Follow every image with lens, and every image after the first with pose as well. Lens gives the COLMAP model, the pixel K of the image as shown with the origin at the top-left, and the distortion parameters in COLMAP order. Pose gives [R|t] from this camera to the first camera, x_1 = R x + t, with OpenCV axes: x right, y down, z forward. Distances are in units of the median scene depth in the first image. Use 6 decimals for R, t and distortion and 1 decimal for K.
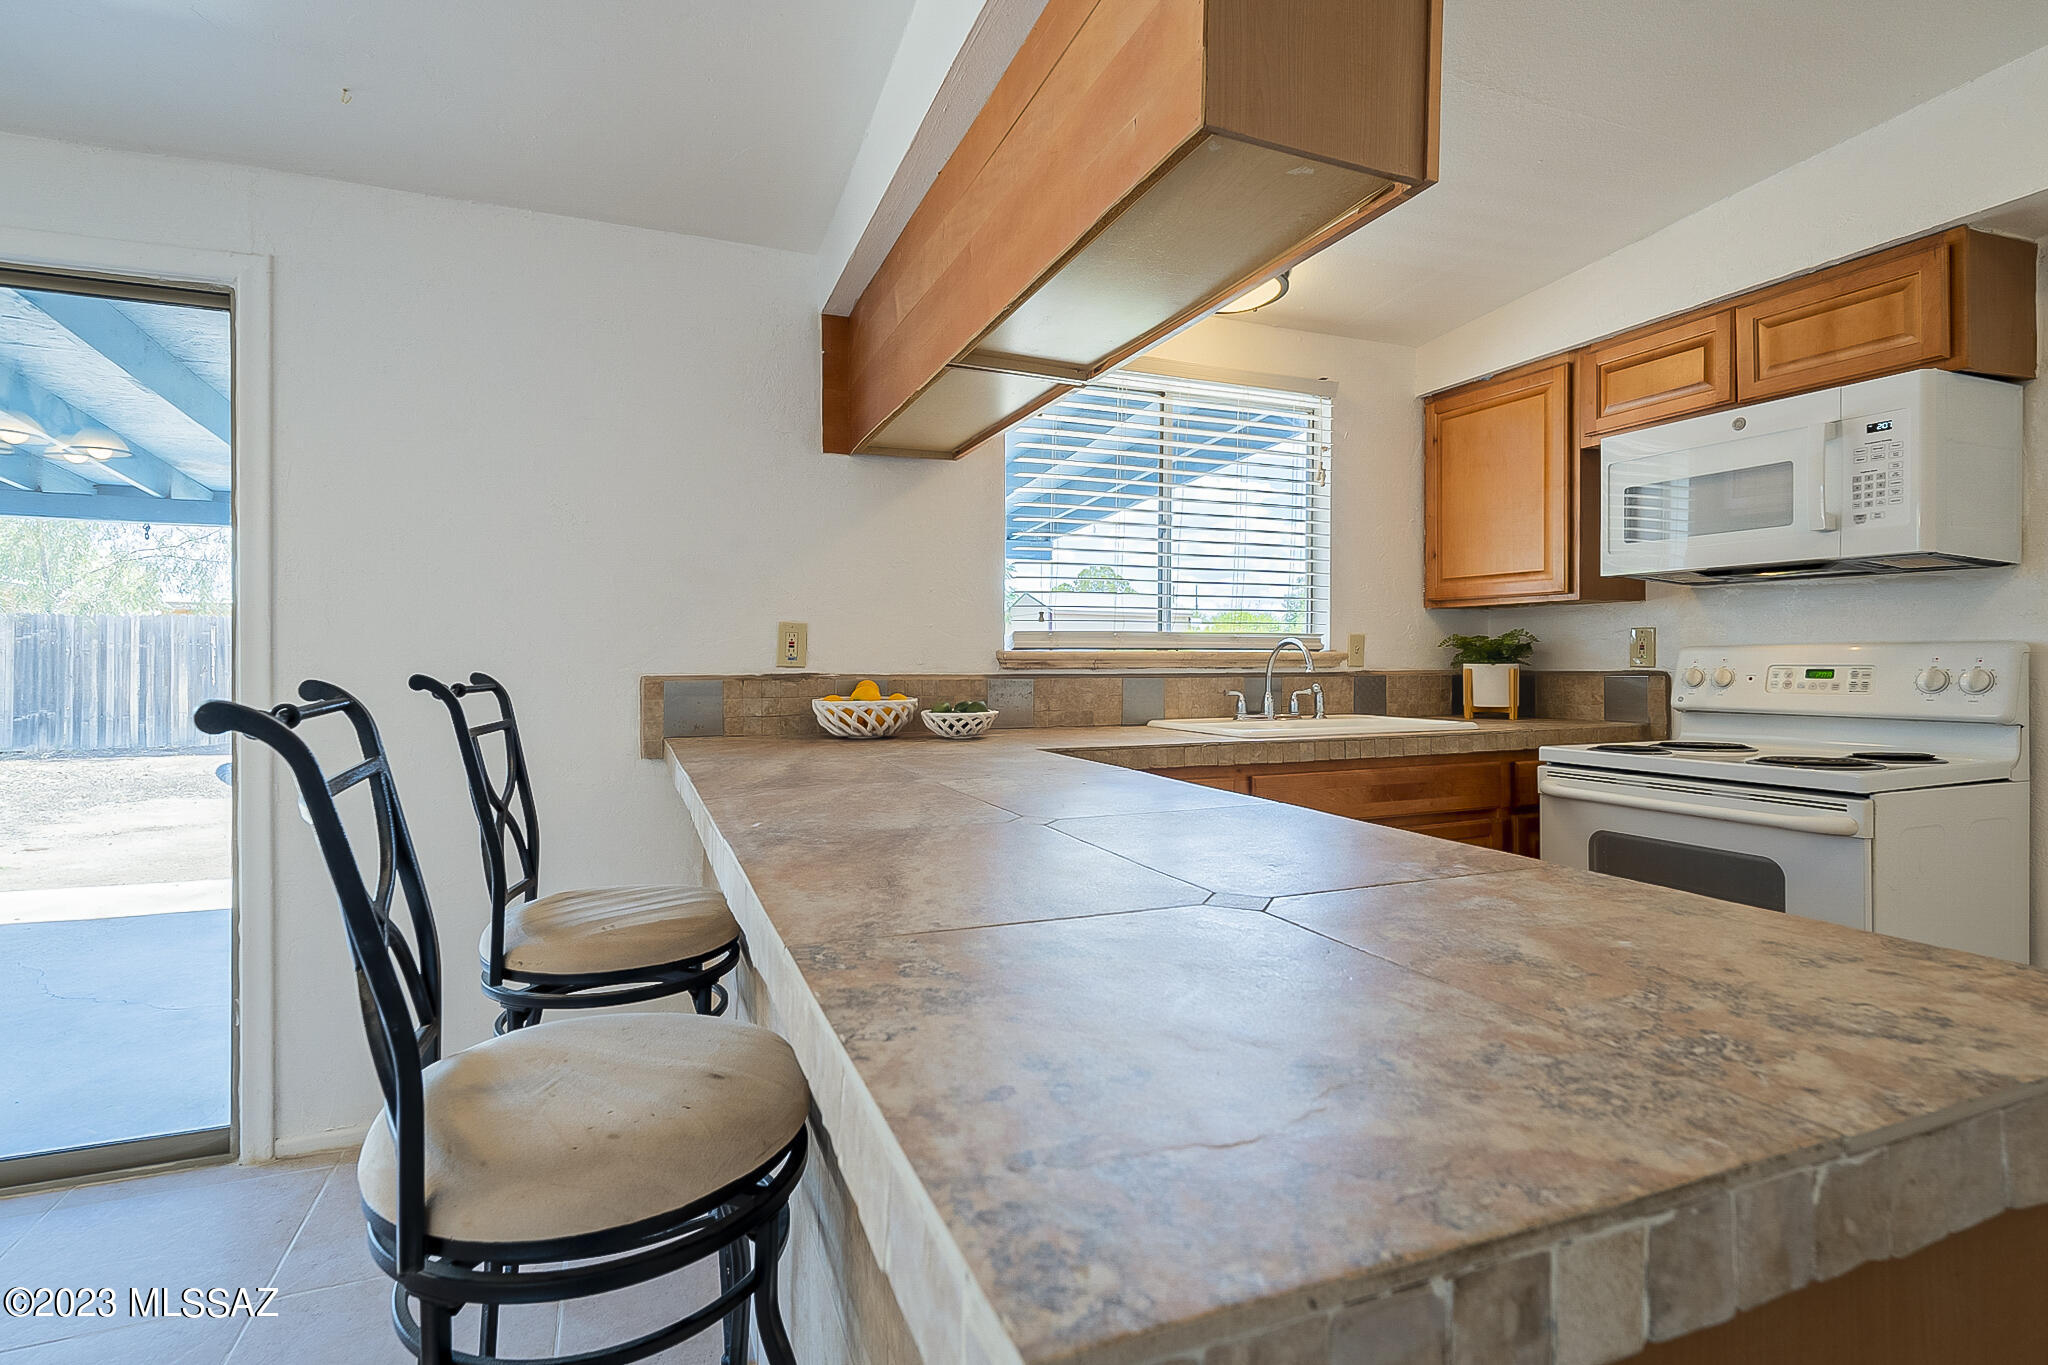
lens RADIAL K [[989.4, 0, 1011.2], [0, 989.4, 657.4], [0, 0, 1]] dist [-0.004601, 0.001095]
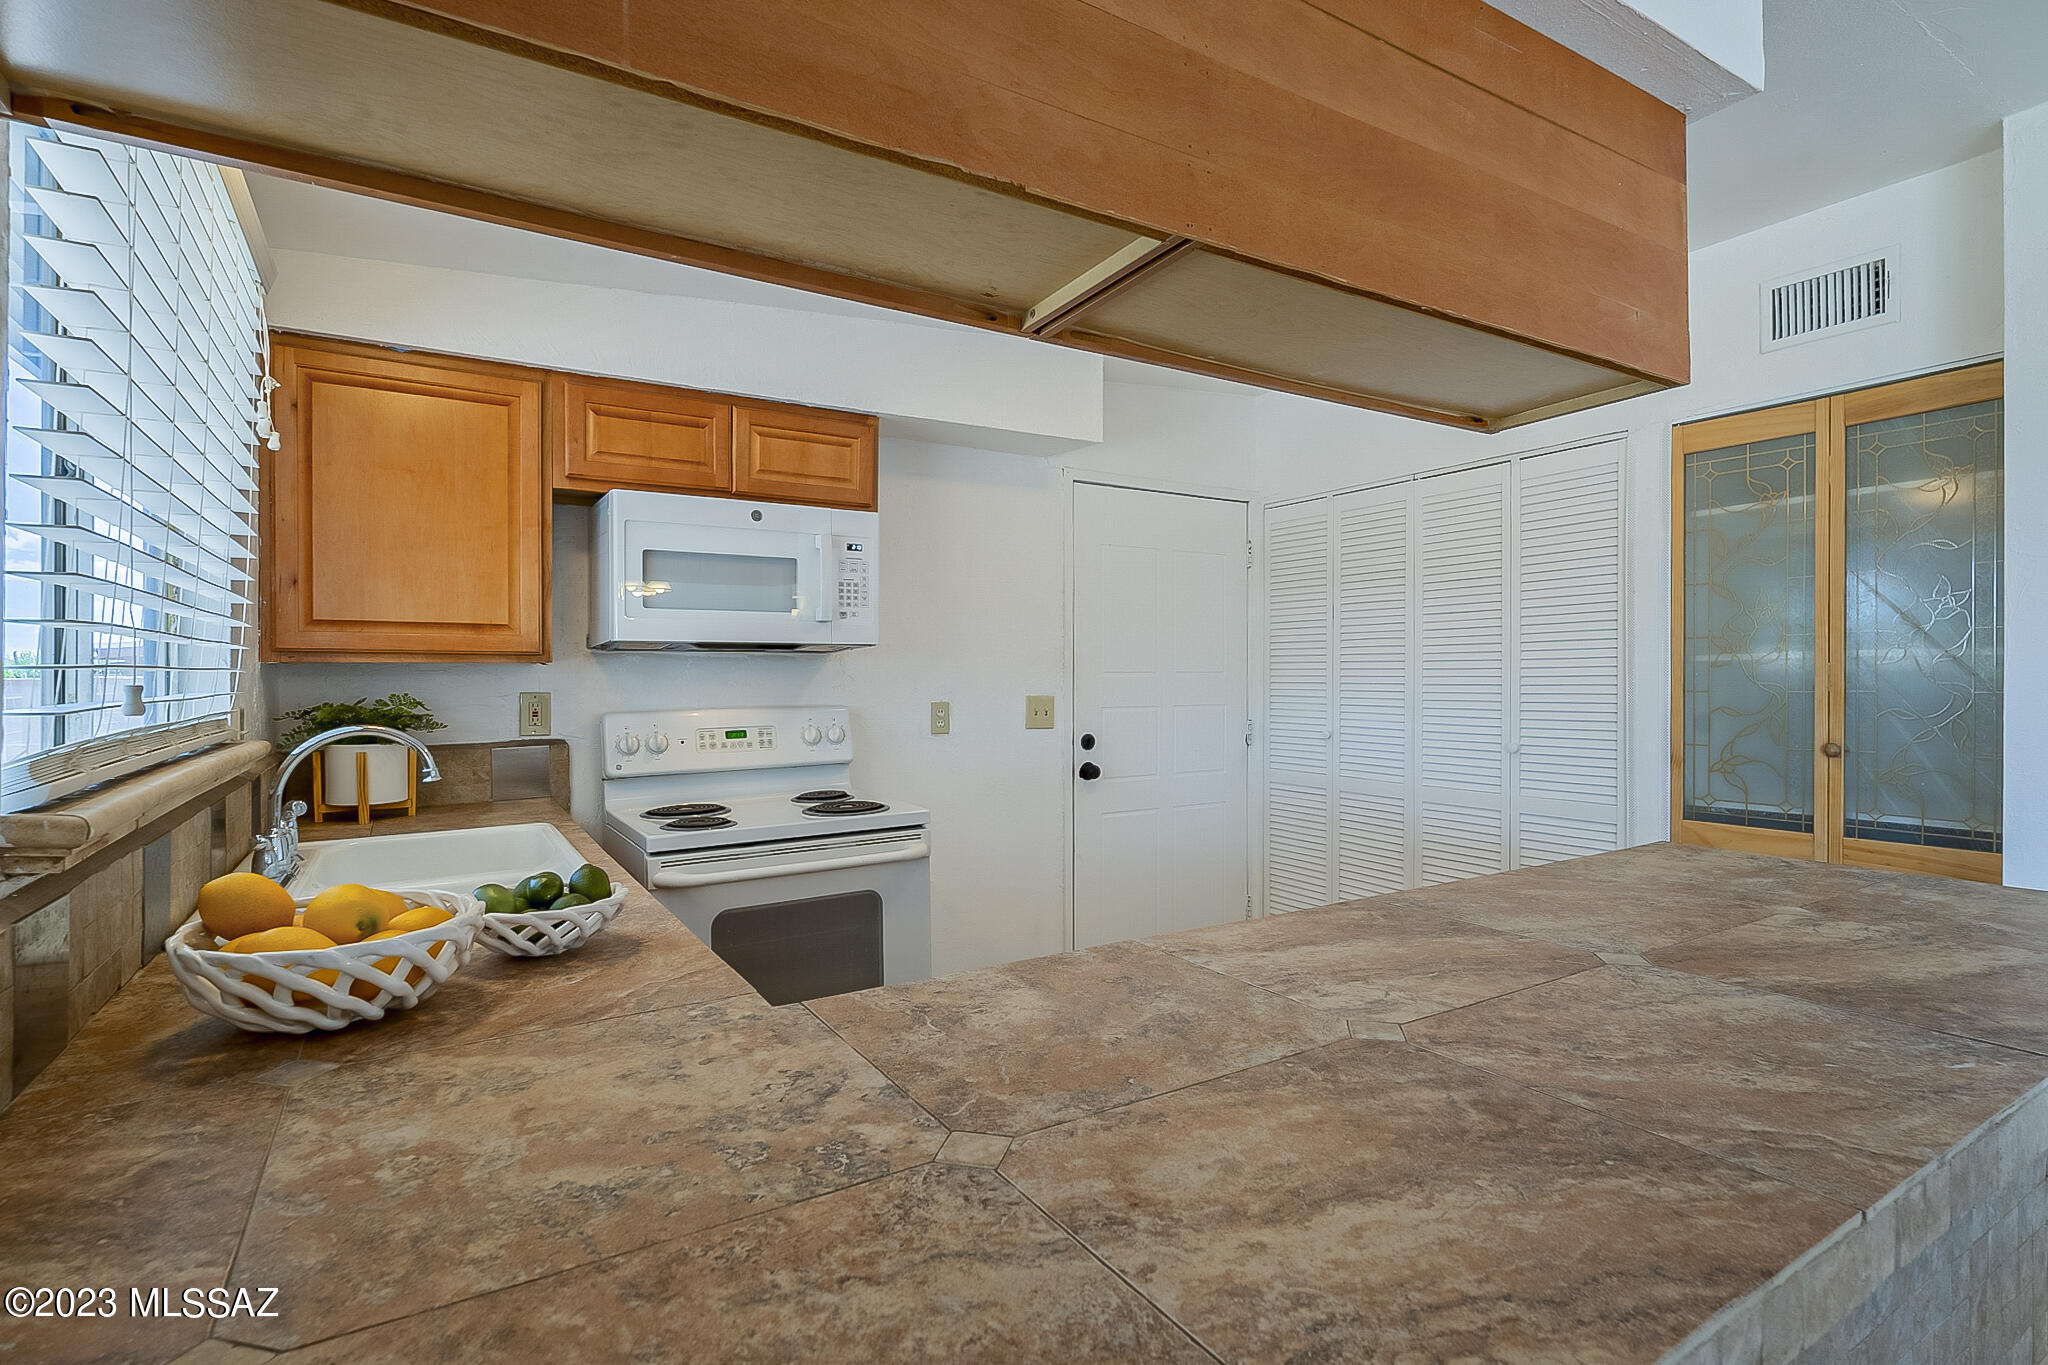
lens RADIAL K [[989.4, 0, 1024.4], [0, 989.4, 680.3], [0, 0, 1]] dist [-0.004601, 0.001095]
pose [[-0.167953, -0.007006, 0.985770, -0.393570], [0.005510, 0.999952, 0.008046, -0.054309], [-0.985780, 0.006783, -0.167906, 0.837446]]
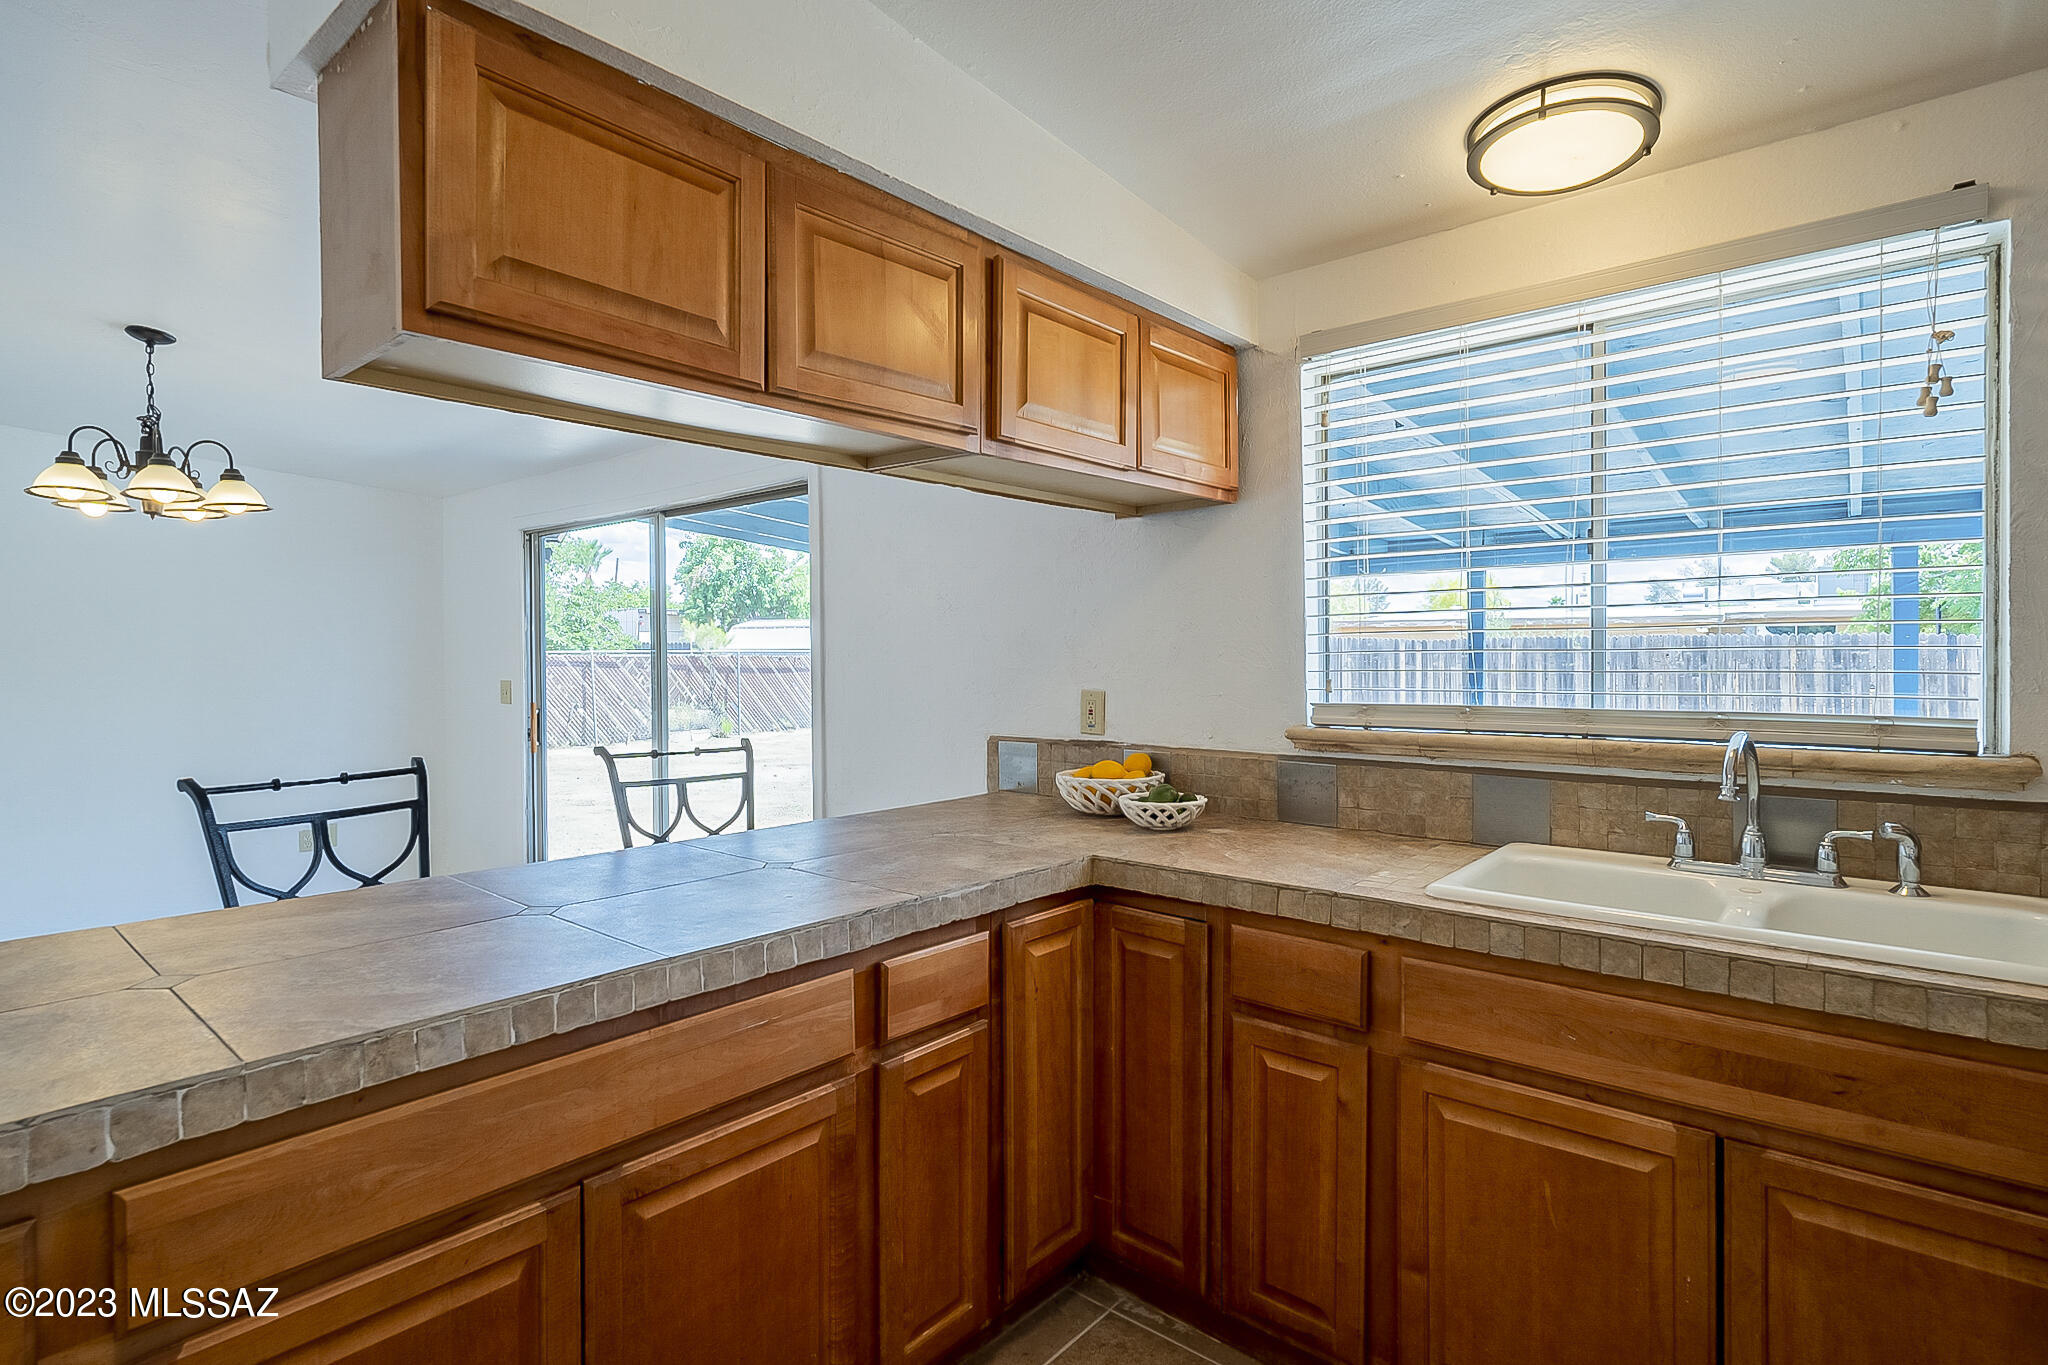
lens RADIAL K [[989.4, 0, 1016.3], [0, 989.4, 668.6], [0, 0, 1]] dist [-0.004601, 0.001095]
pose [[0.463993, 0.004233, -0.885829, 0.666651], [0.002950, 0.999976, 0.006324, -0.066752], [0.885834, -0.005547, 0.463969, 0.472400]]
